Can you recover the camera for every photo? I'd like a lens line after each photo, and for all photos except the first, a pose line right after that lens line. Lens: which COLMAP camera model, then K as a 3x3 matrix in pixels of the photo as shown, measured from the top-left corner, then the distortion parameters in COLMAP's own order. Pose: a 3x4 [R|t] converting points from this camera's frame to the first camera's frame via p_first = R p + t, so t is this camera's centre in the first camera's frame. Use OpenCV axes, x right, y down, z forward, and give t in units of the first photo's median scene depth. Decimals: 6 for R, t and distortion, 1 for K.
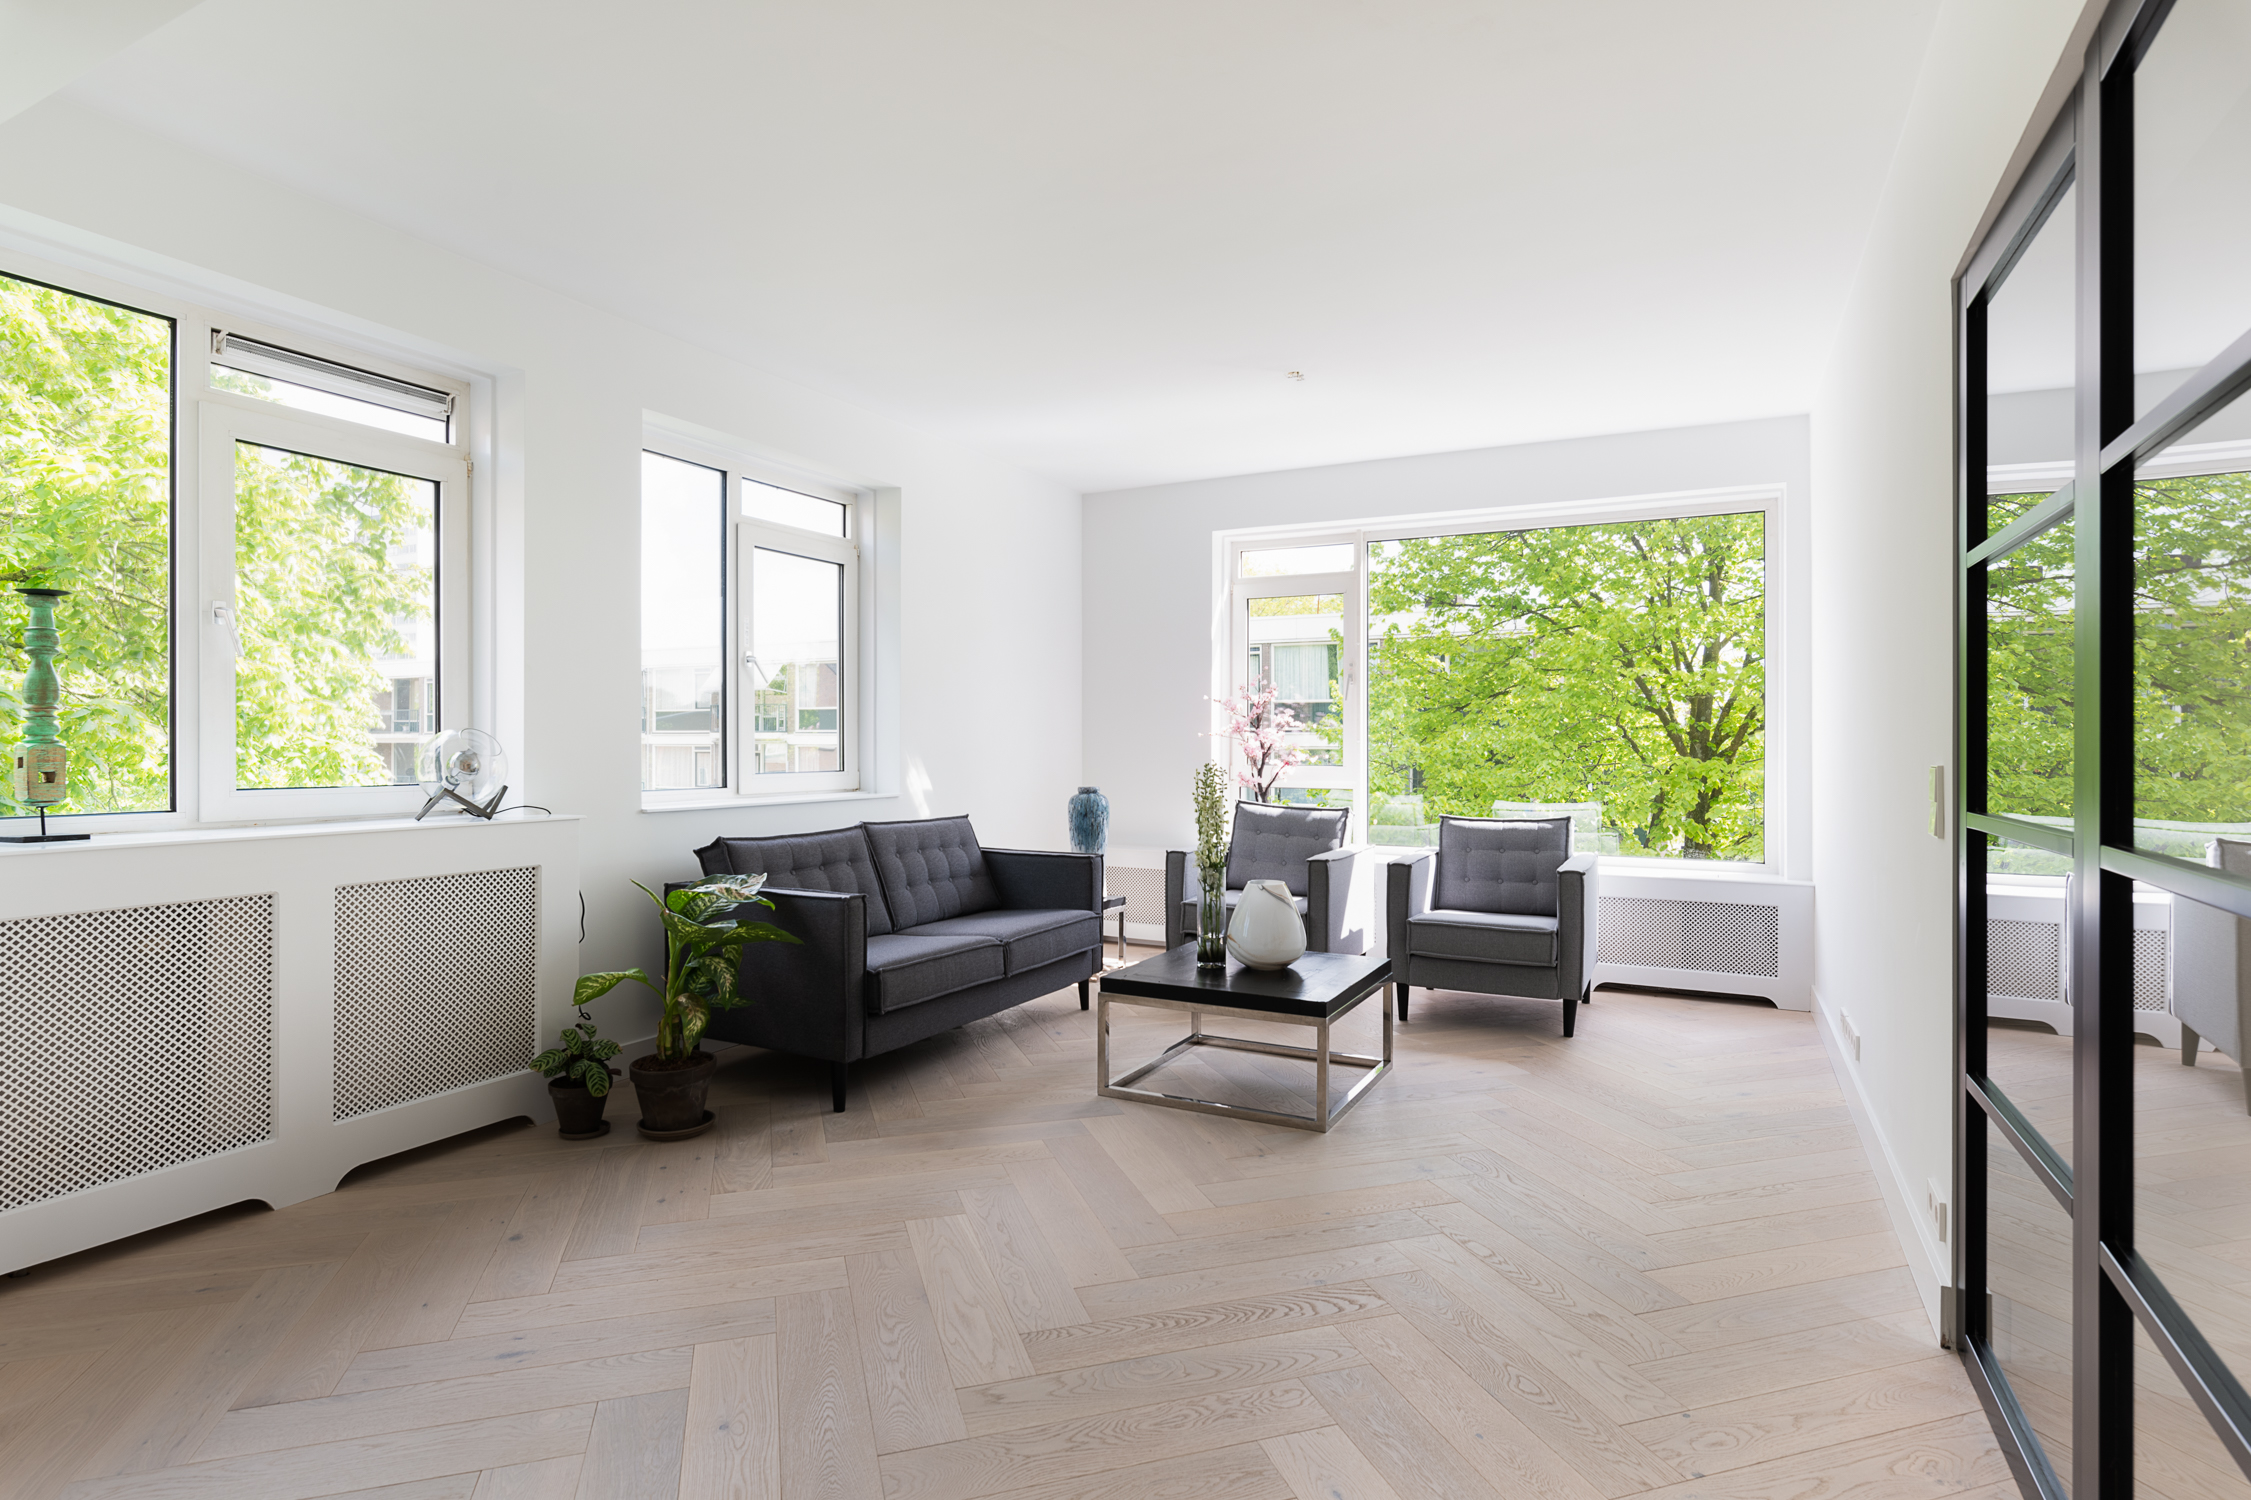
lens RADIAL K [[1129.8, 0, 1125.2], [0, 1129.8, 746.1], [0, 0, 1]] dist [0.000055, -0.000384]
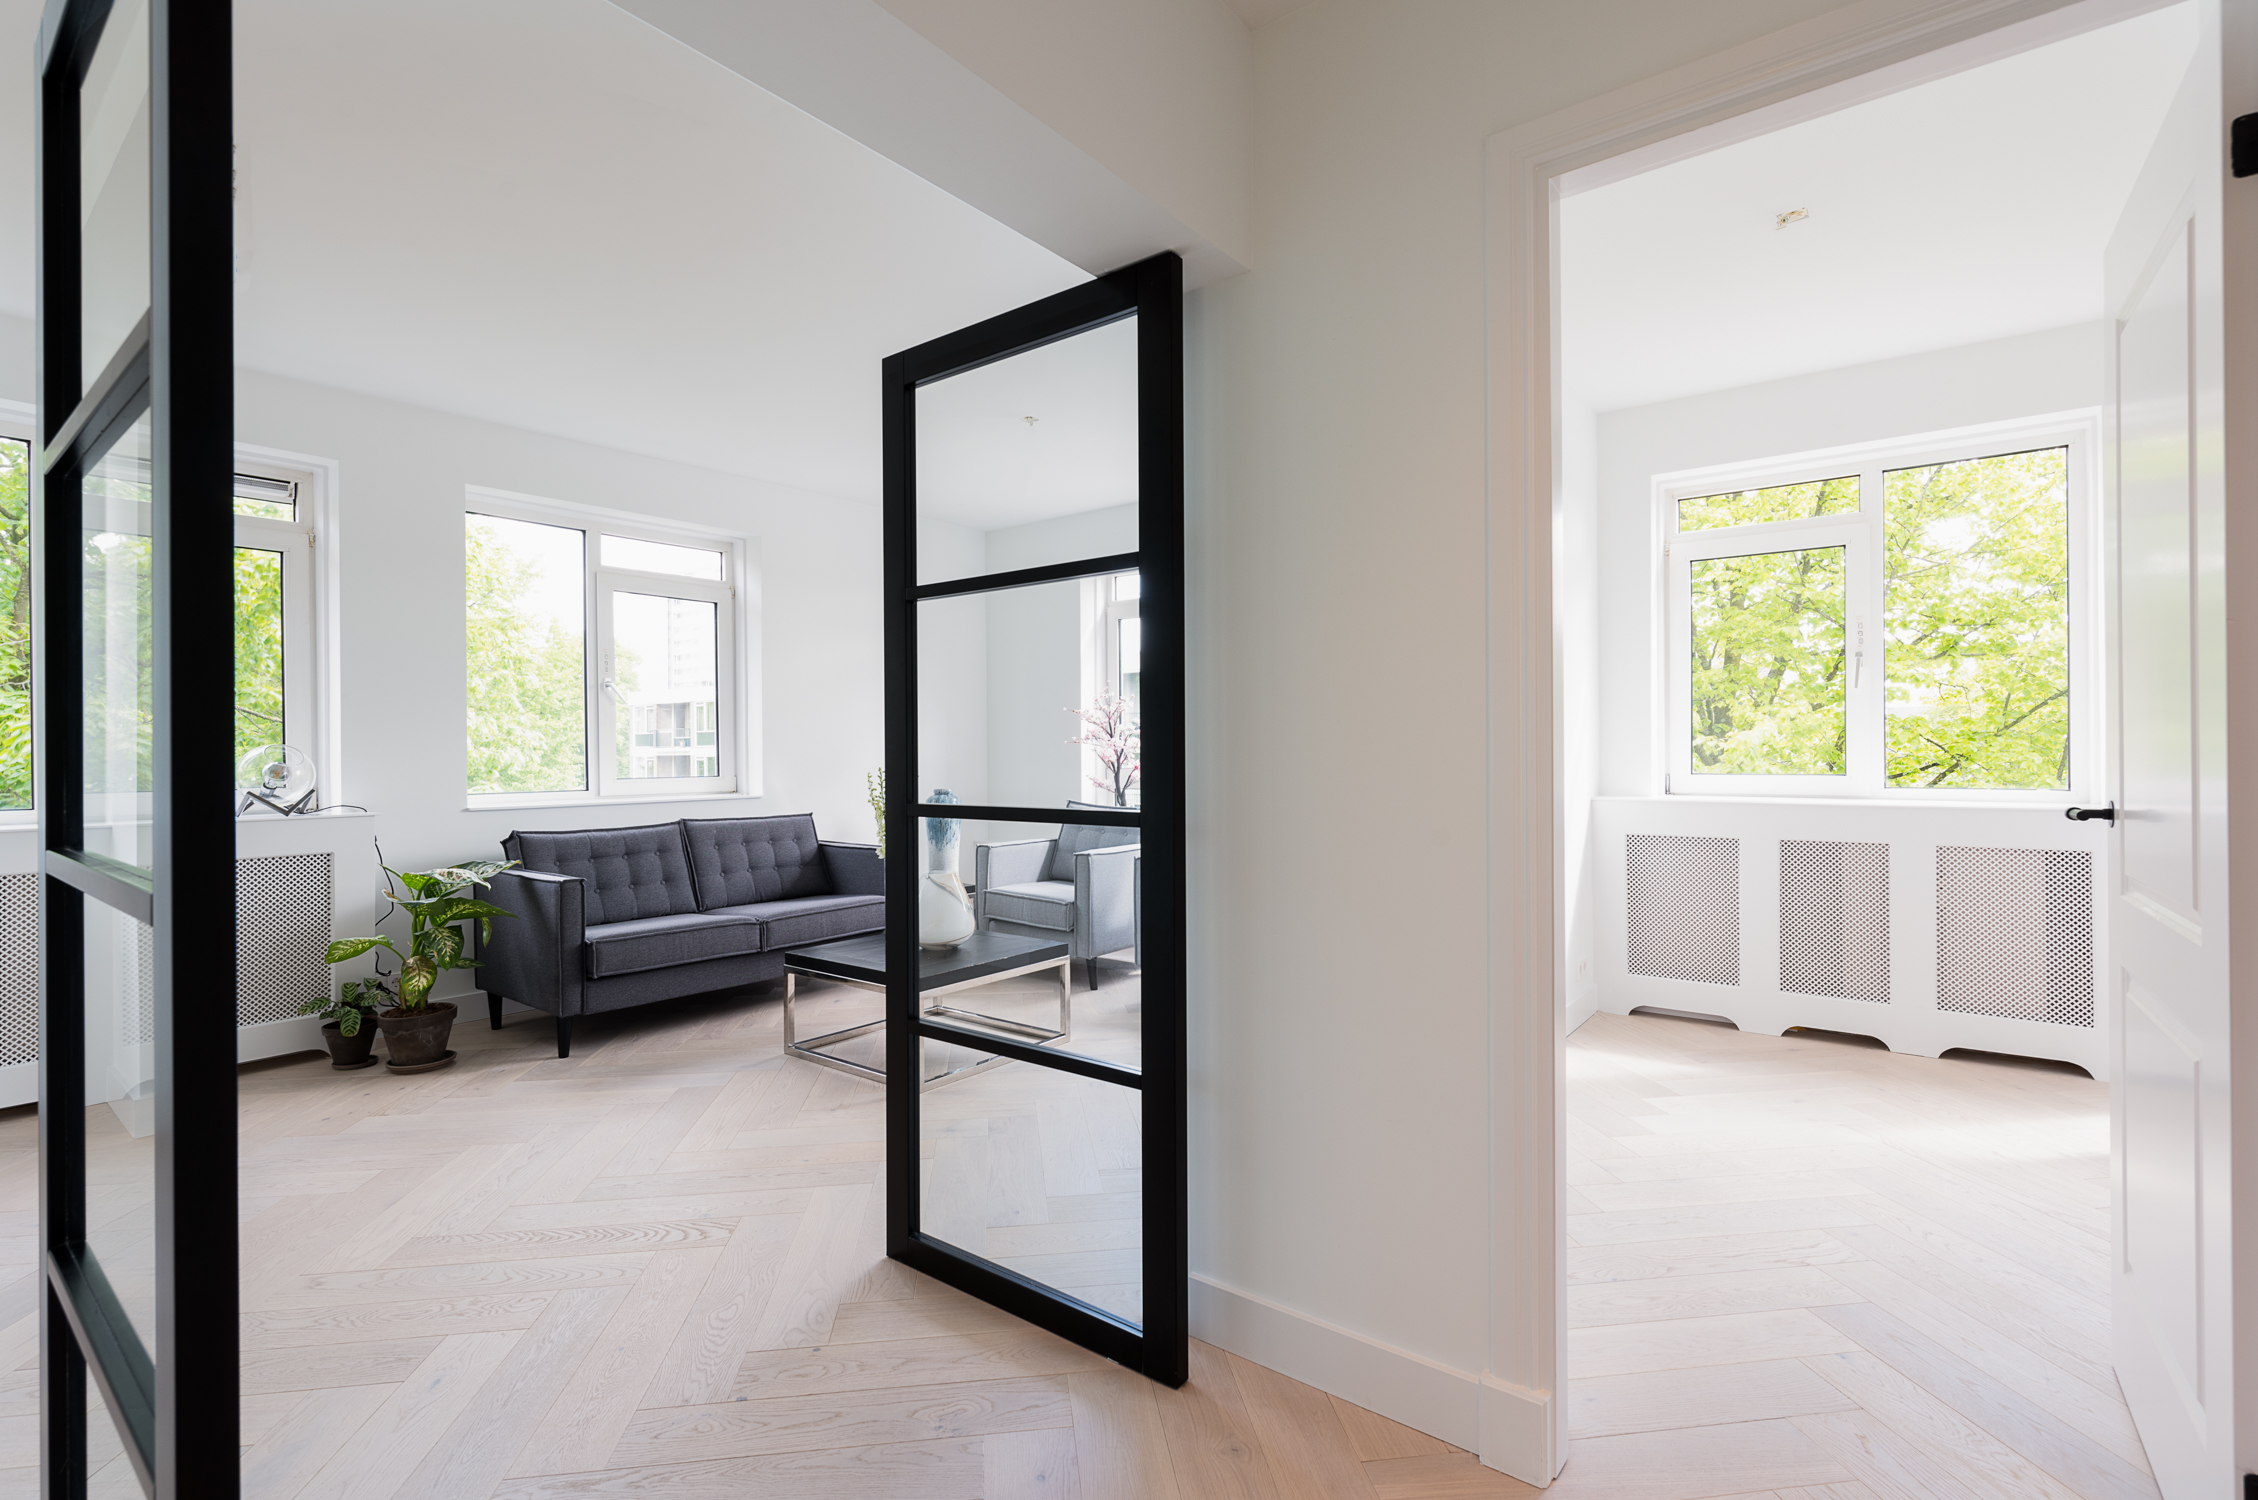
lens RADIAL K [[1012.5, 0, 1130.4], [0, 1012.5, 758.5], [0, 0, 1]] dist [0.002960, -0.000901]
pose [[0.984374, -0.008380, -0.175889, 0.477435], [0.009320, 0.999946, 0.004518, 0.003279], [0.175842, -0.006086, 0.984400, 0.034692]]
